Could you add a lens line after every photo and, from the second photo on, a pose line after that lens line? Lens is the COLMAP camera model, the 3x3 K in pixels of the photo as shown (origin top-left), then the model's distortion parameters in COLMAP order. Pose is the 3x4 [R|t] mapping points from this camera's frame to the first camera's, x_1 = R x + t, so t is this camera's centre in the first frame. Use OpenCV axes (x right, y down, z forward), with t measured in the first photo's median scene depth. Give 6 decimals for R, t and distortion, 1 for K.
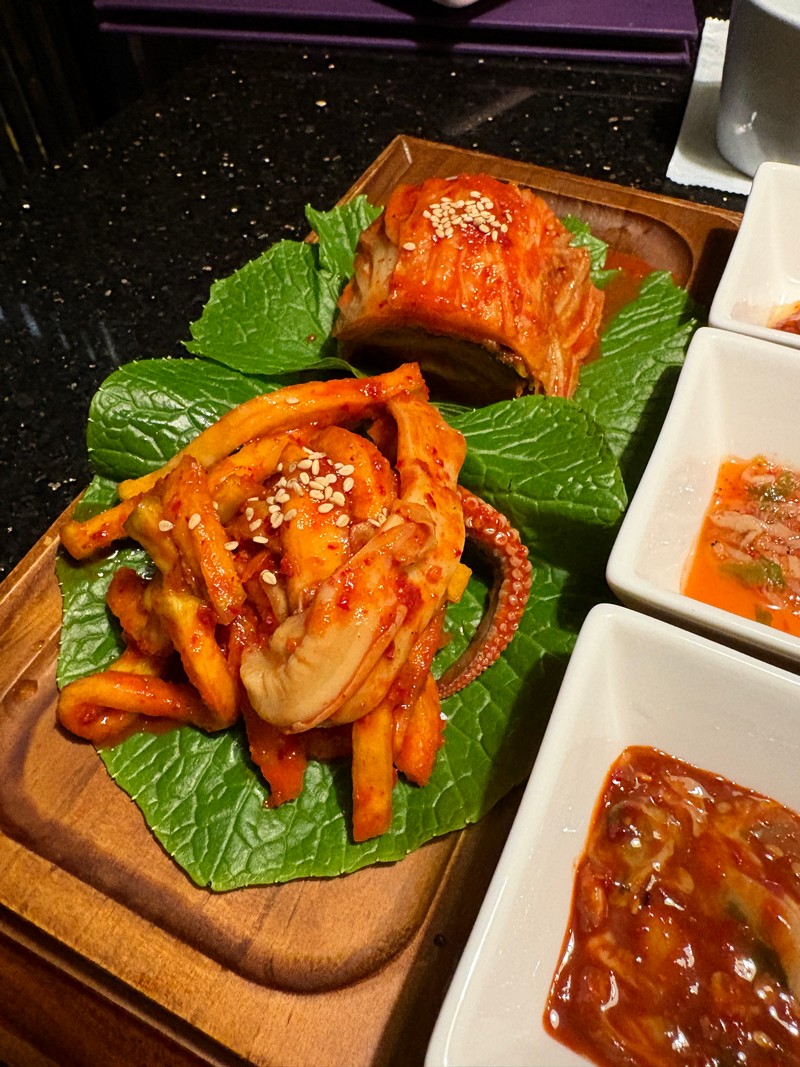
lens RADIAL K [[810.2, 0, 398.9], [0, 810.2, 534.1], [0, 0, 1]] dist [-0.006801, 0.017172]
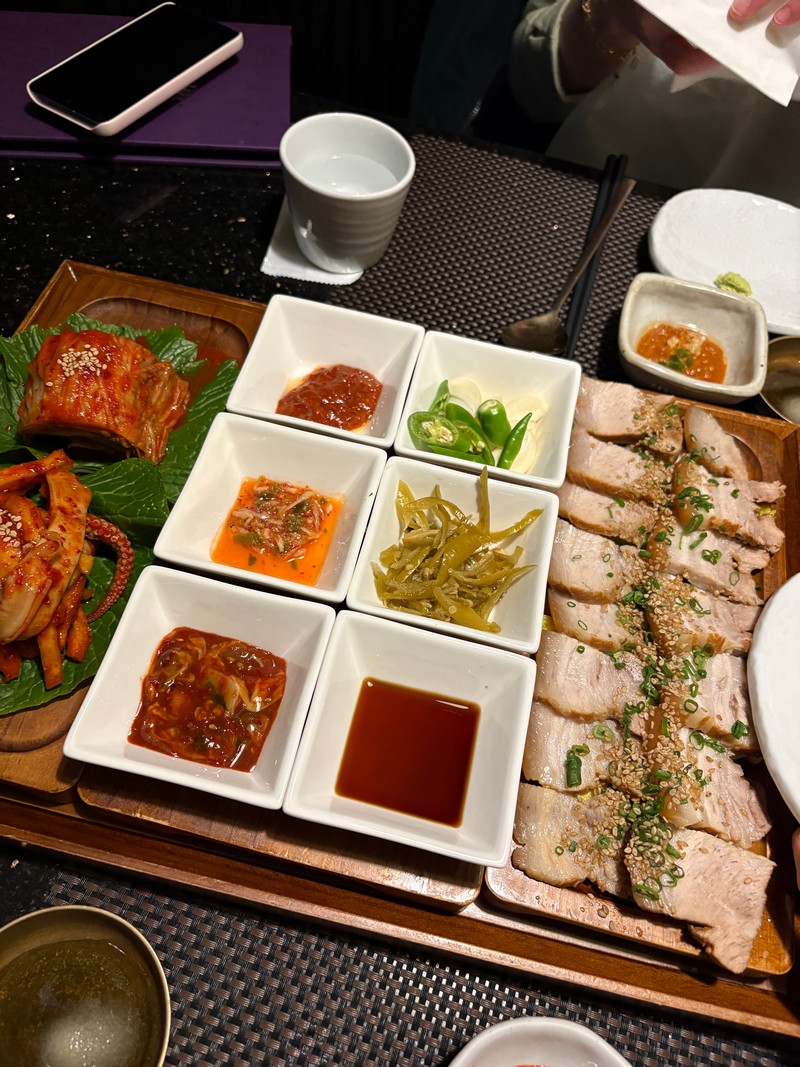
lens RADIAL K [[810.2, 0, 401.3], [0, 810.2, 563.4], [0, 0, 1]] dist [-0.006801, 0.017172]
pose [[0.968966, -0.135782, 0.206564, 0.356243], [0.117030, 0.988031, 0.100493, -0.047396], [-0.217737, -0.073200, 0.973259, -0.995771]]
